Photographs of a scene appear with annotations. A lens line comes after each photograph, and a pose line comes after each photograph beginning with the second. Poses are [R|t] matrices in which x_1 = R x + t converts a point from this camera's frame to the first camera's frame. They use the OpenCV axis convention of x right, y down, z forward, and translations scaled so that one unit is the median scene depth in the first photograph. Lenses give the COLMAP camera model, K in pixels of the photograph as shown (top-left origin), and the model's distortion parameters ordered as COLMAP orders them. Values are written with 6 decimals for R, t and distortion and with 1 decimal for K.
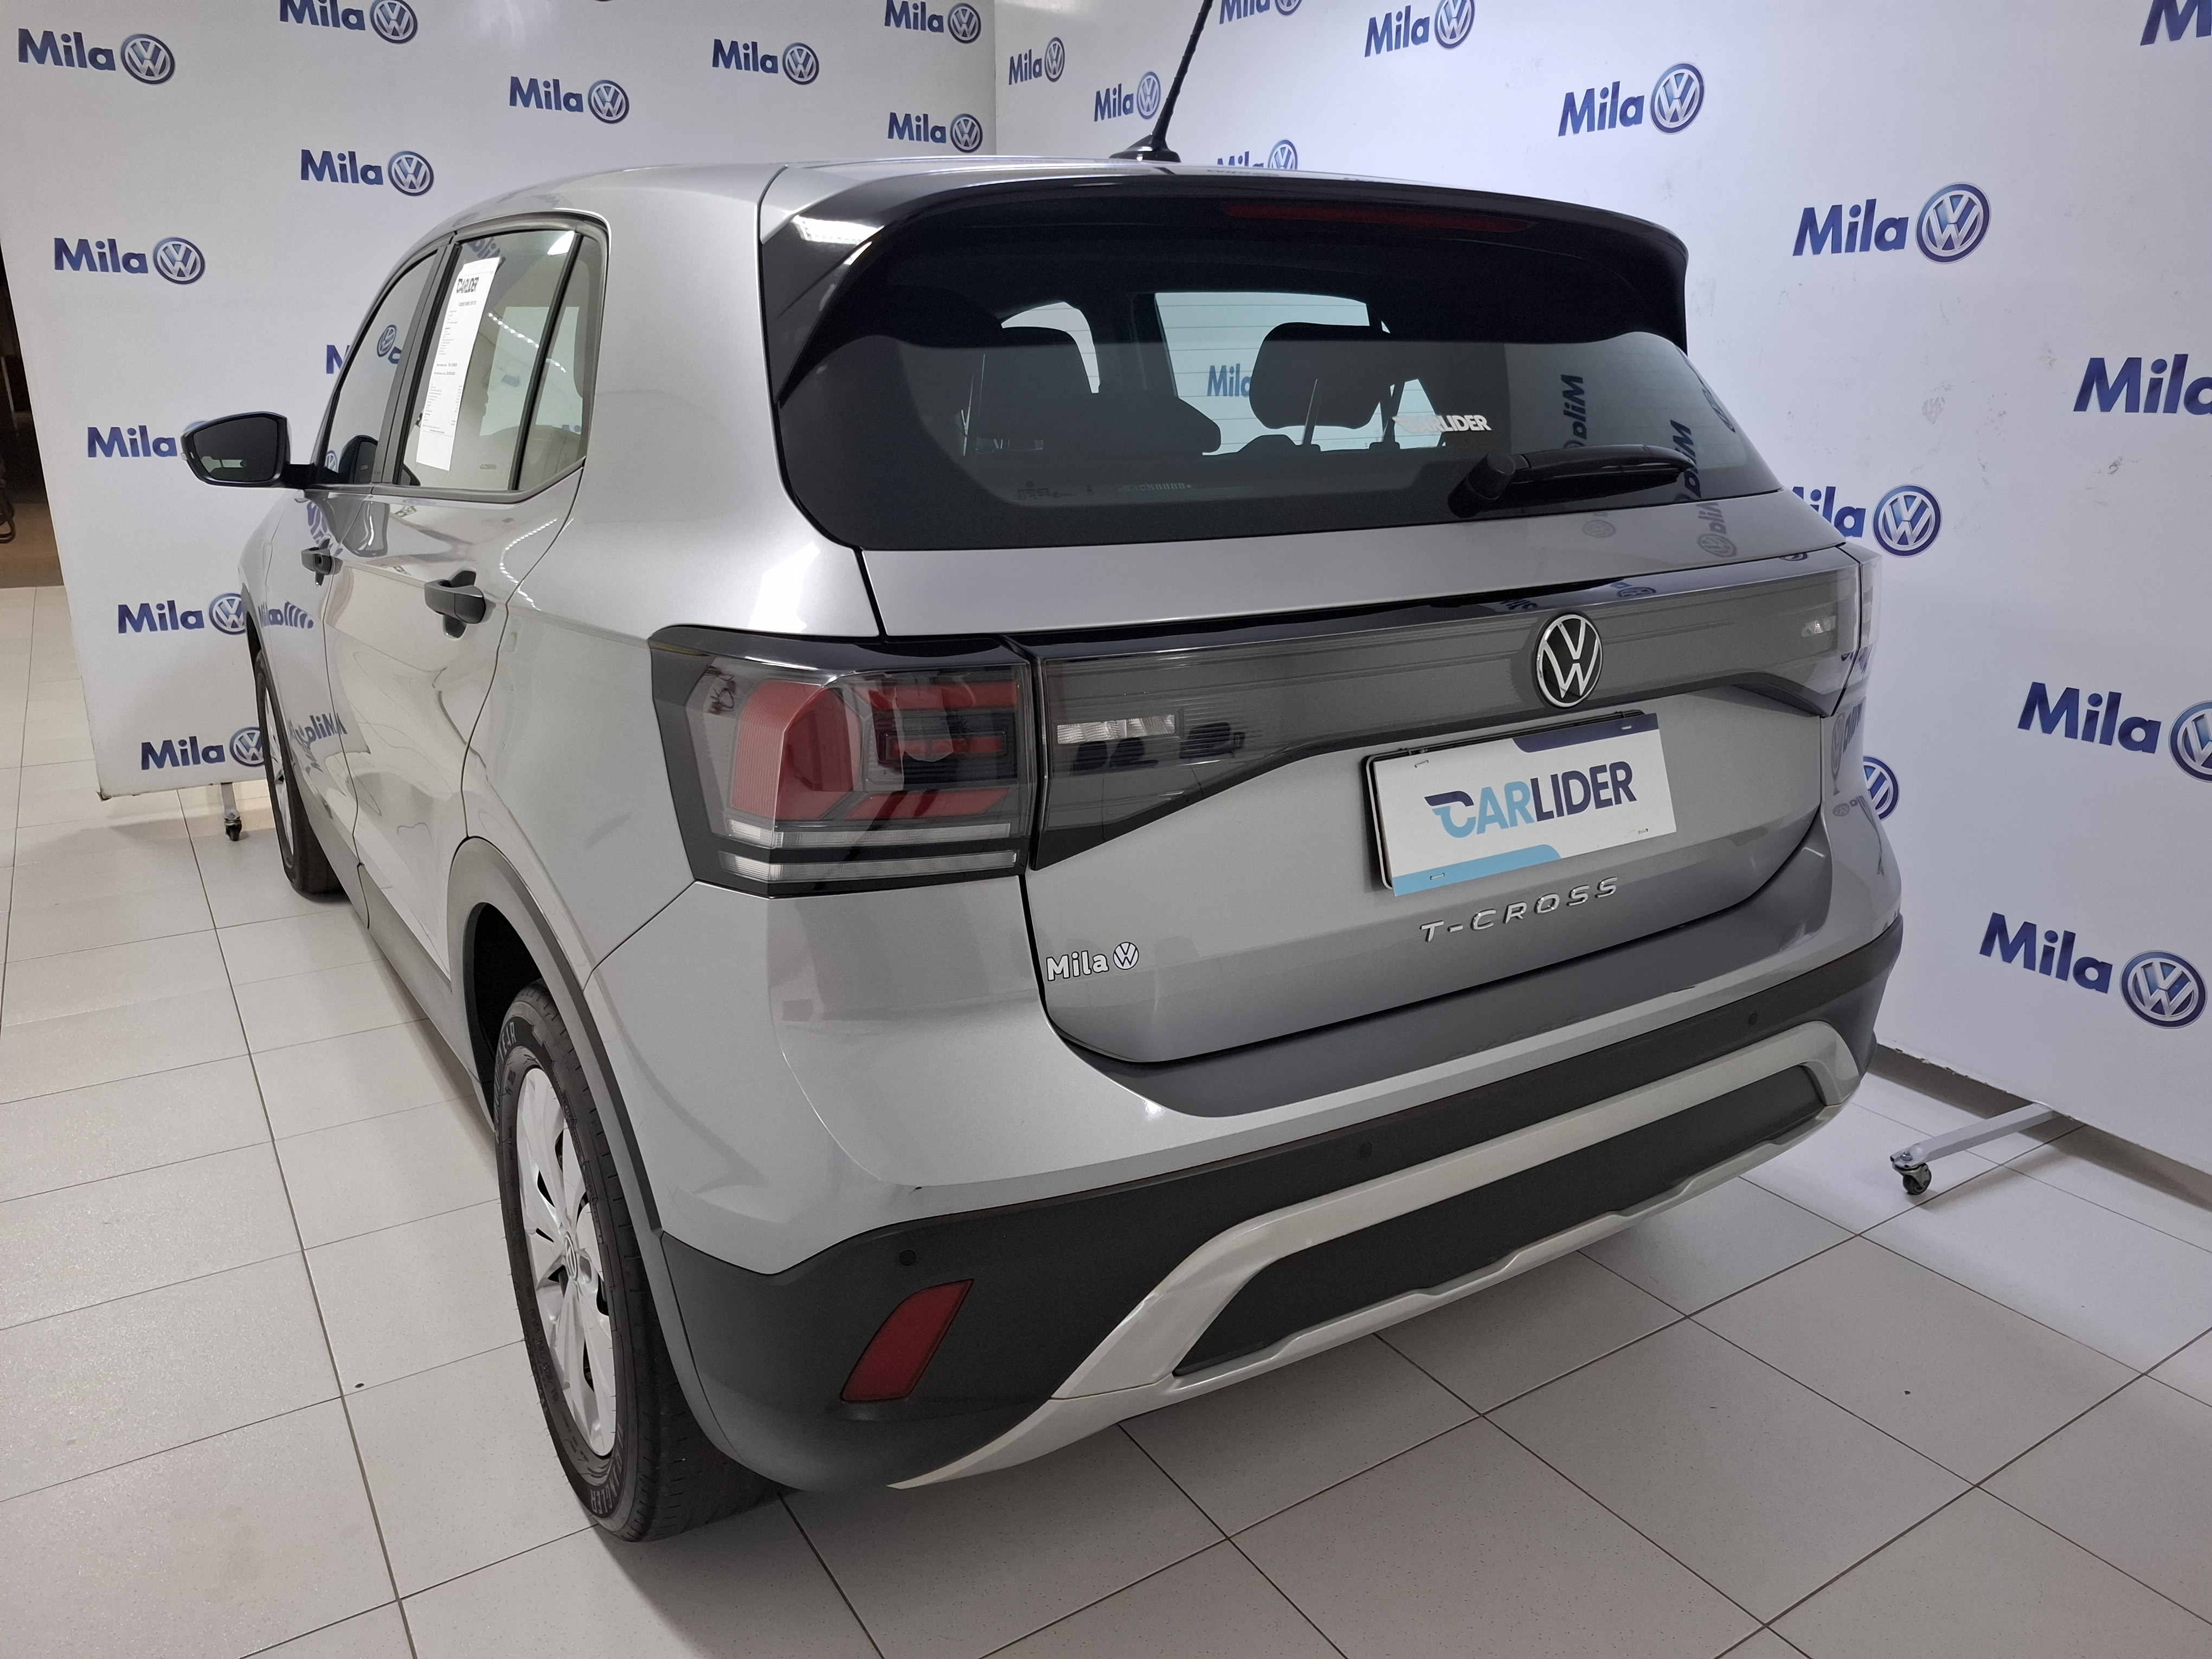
lens RADIAL K [[1544.3, 0, 1106.0], [0, 1544.3, 829.5], [0, 0, 1]] dist [0.021006, -0.010150]
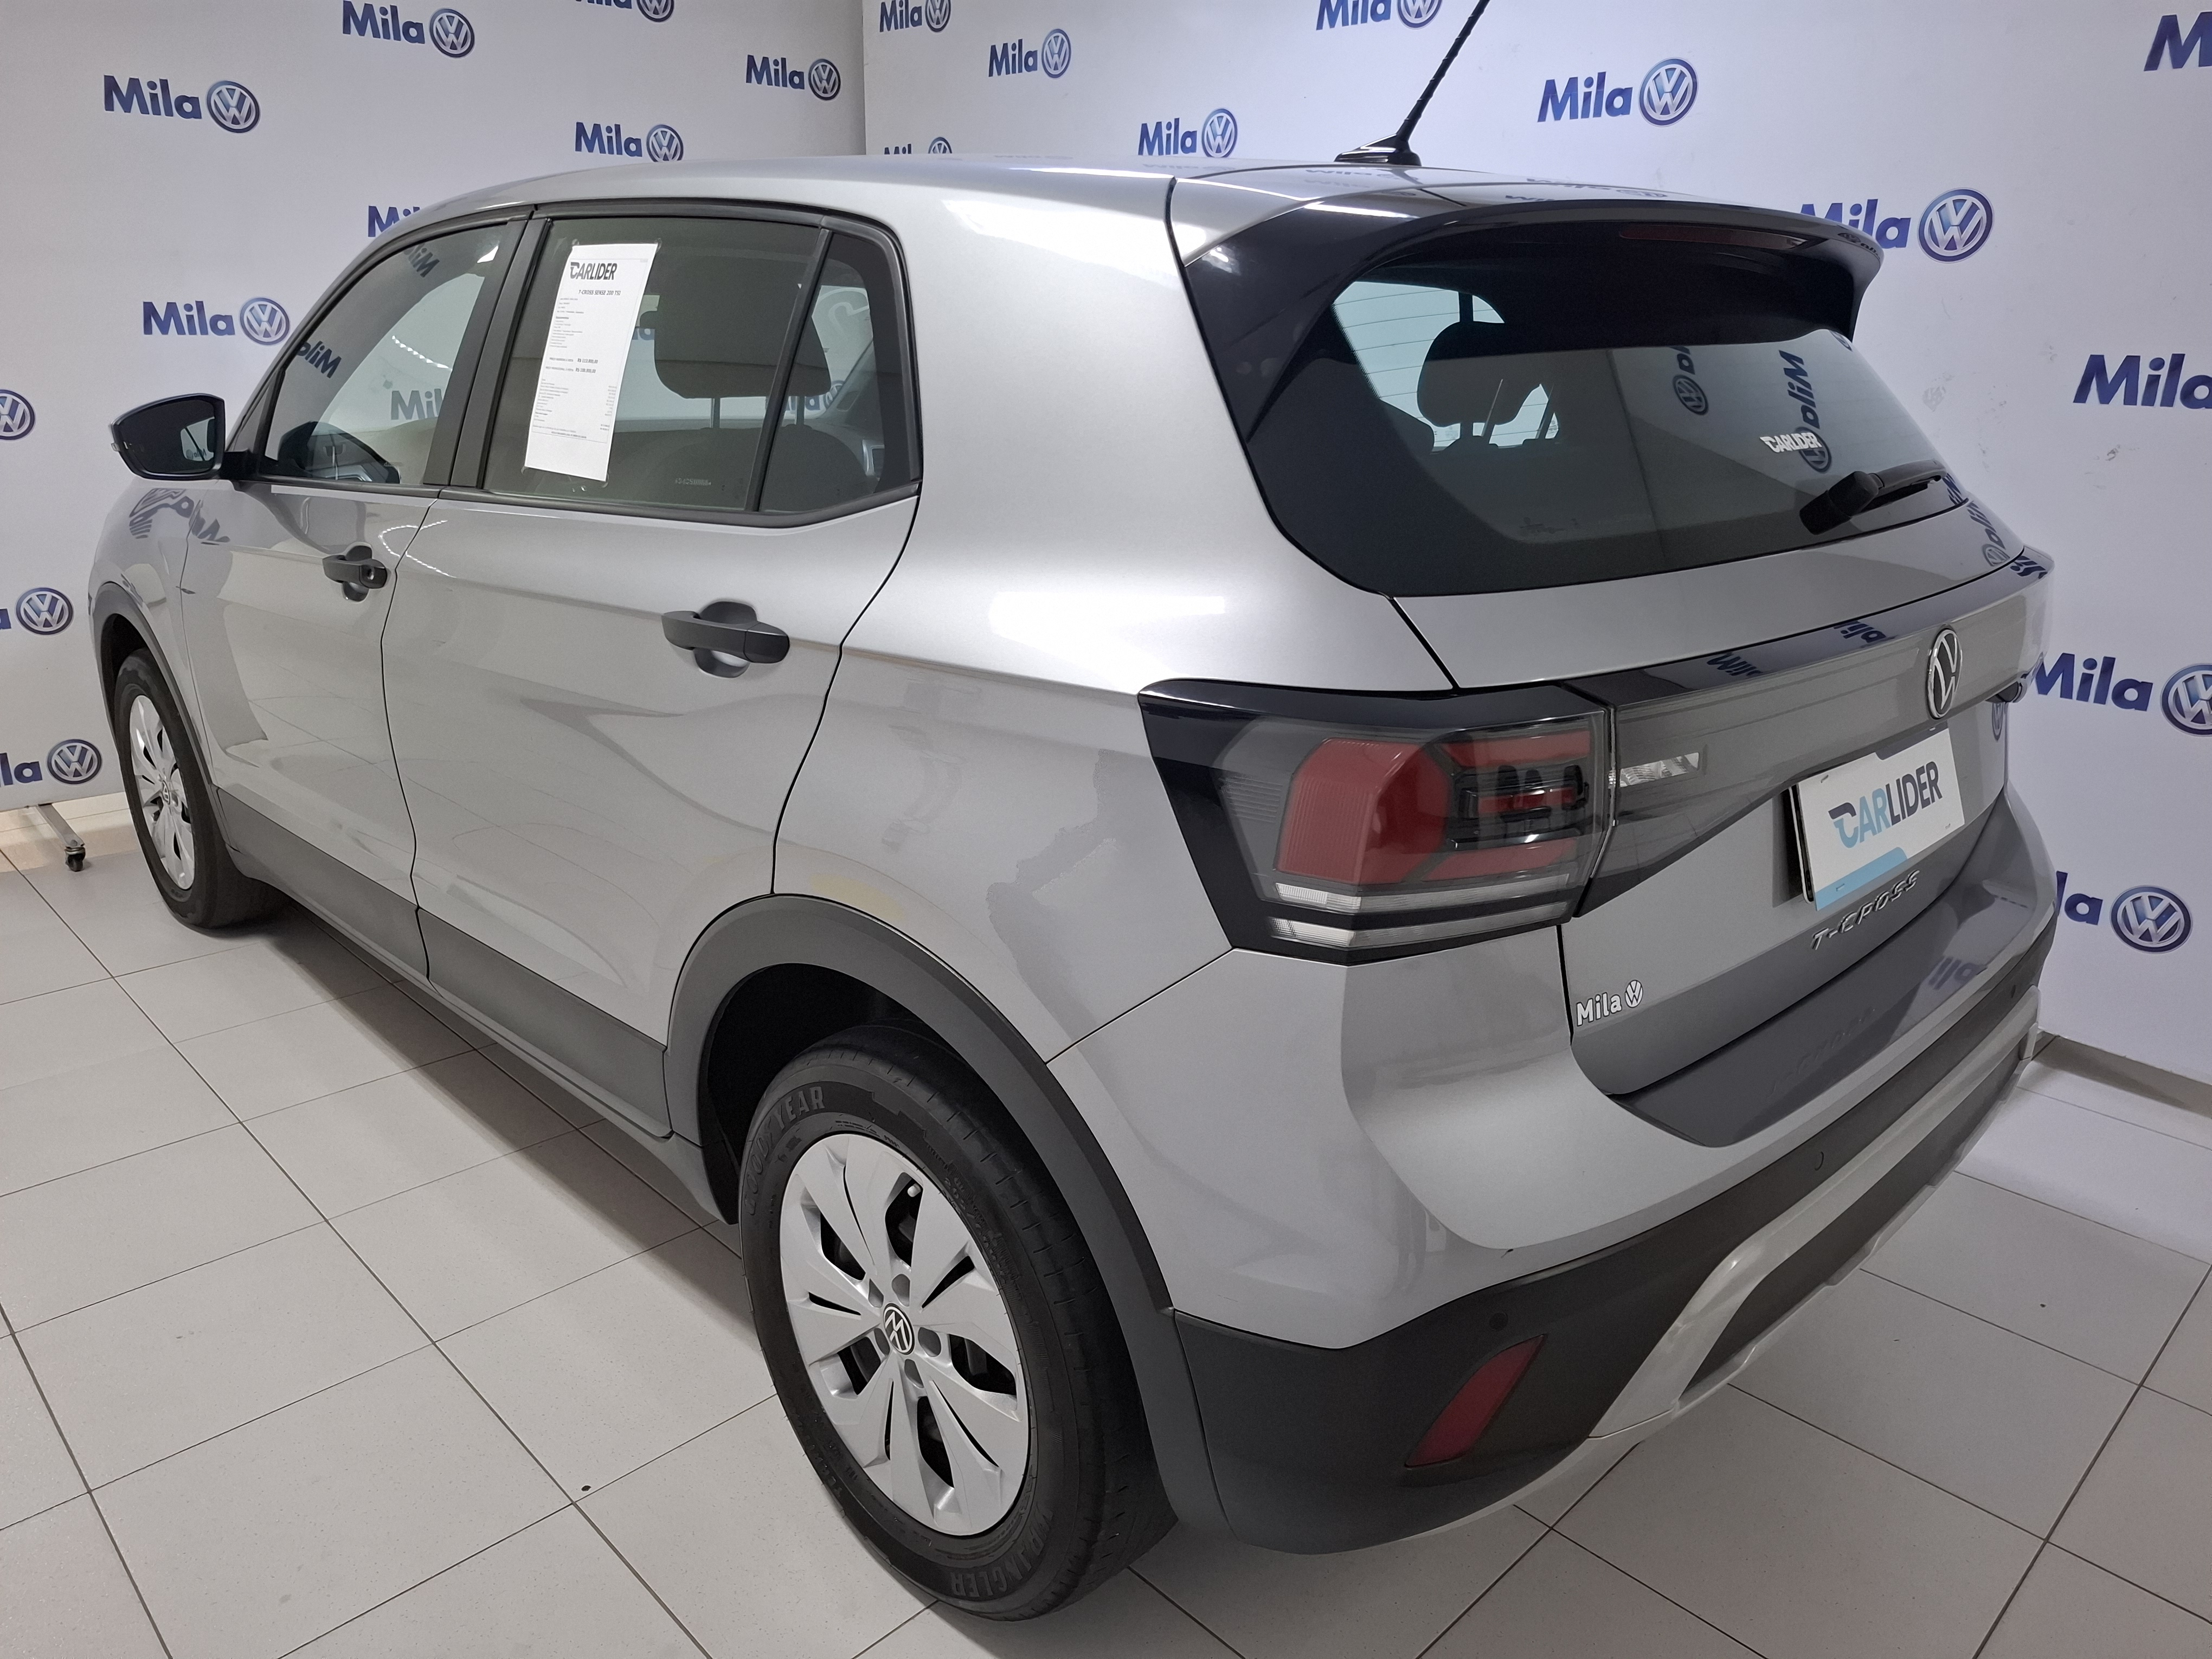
lens RADIAL K [[1547.2, 0, 1105.2], [0, 1547.2, 824.3], [0, 0, 1]] dist [0.007266, 0.002652]
pose [[0.980084, -0.052884, 0.191414, -0.277566], [0.046626, 0.998225, 0.037055, -0.043595], [-0.193033, -0.027392, 0.980810, 0.045209]]
